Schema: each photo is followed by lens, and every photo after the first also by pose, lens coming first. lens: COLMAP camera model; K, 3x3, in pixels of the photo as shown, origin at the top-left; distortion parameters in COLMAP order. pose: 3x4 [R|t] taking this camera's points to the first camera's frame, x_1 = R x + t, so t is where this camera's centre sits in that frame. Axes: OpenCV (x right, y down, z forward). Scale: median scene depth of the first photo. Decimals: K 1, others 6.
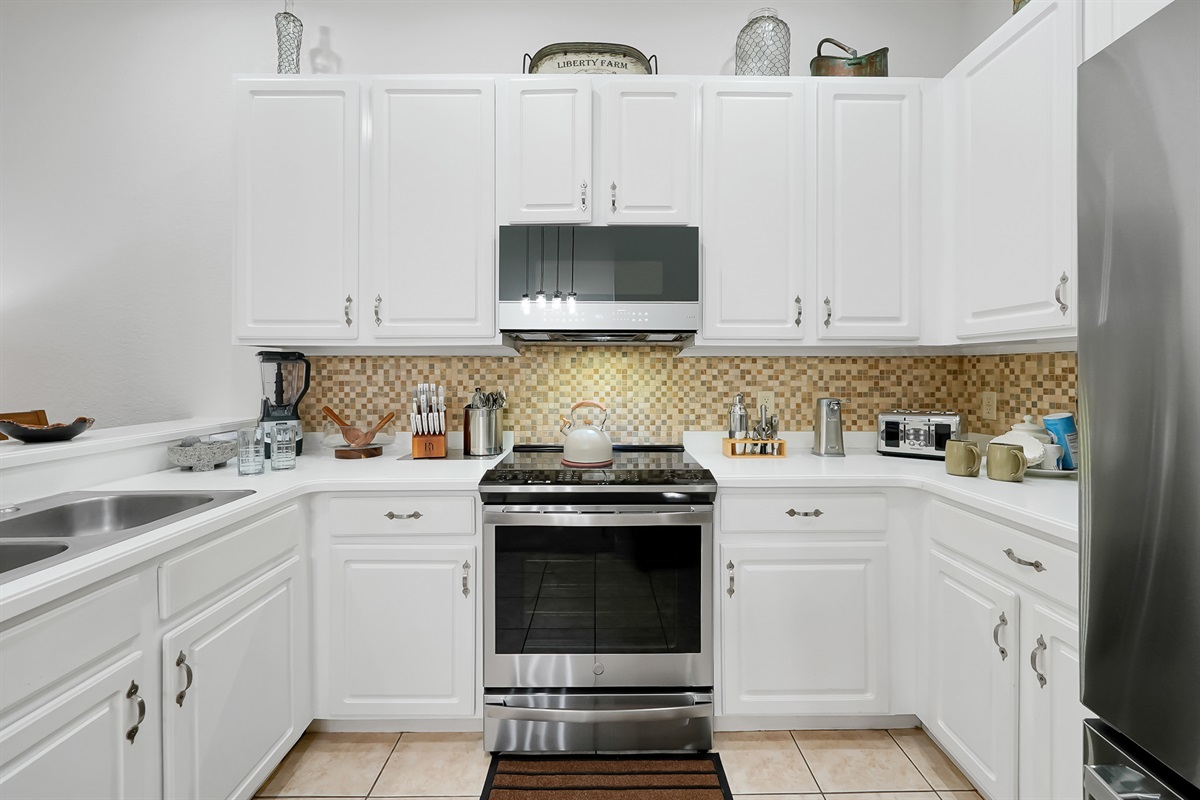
lens RADIAL K [[496.8, 0, 601.0], [0, 496.8, 377.6], [0, 0, 1]] dist [-0.000395, 0.001366]
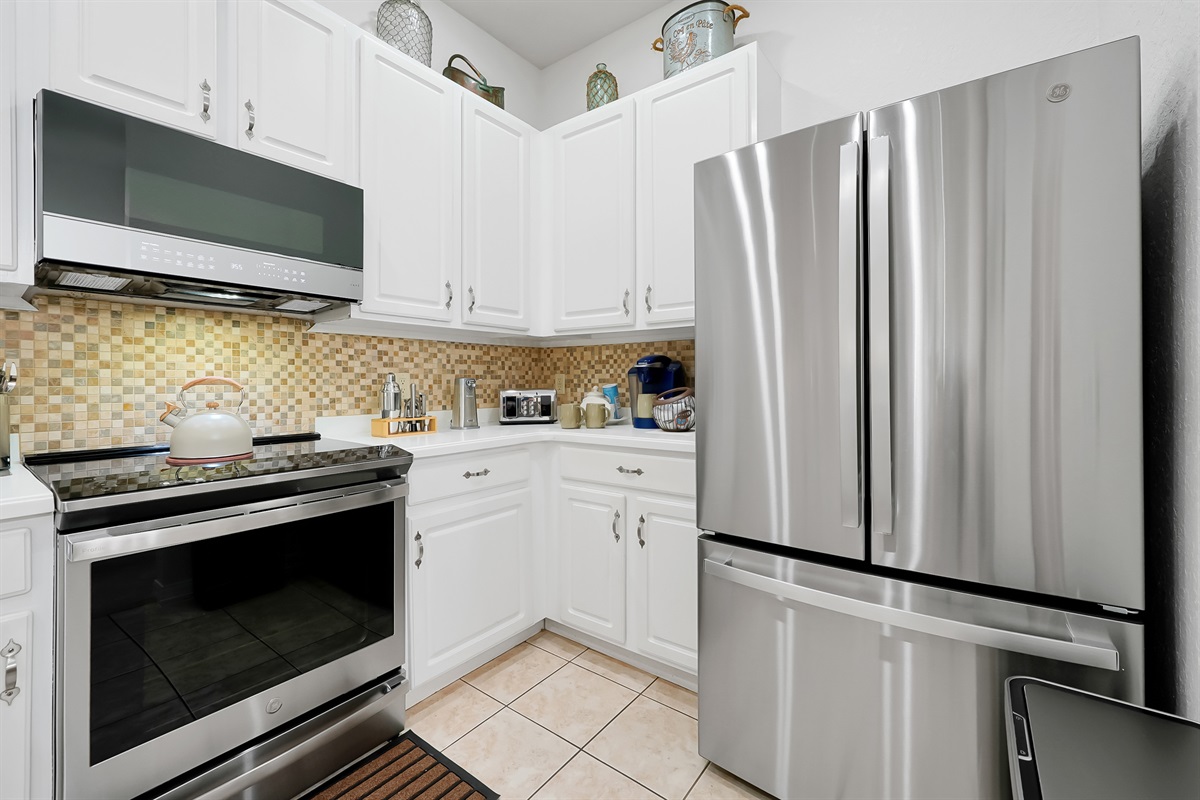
lens RADIAL K [[496.8, 0, 595.6], [0, 496.8, 382.2], [0, 0, 1]] dist [-0.000395, 0.001366]
pose [[0.621636, -0.002794, 0.783302, -0.241999], [0.005365, 0.999985, -0.000691, 0.055828], [-0.783288, 0.004631, 0.621641, 0.077266]]
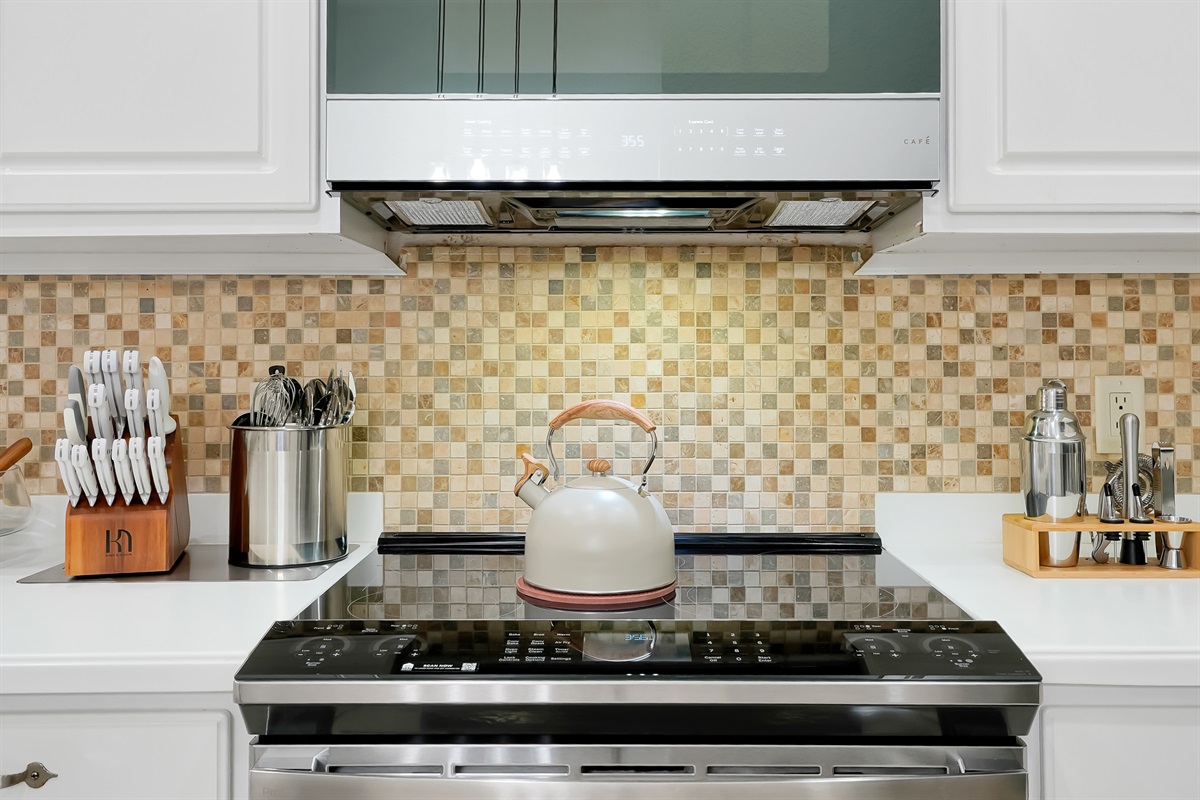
lens RADIAL K [[1120.1, 0, 600.6], [0, 1120.1, 333.0], [0, 0, 1]] dist [0.027540, 0.000000]
pose [[0.999834, -0.002182, -0.018079, -0.011368], [0.001693, 0.999633, -0.027042, 0.020813], [0.018132, 0.027007, 0.999471, 0.248956]]
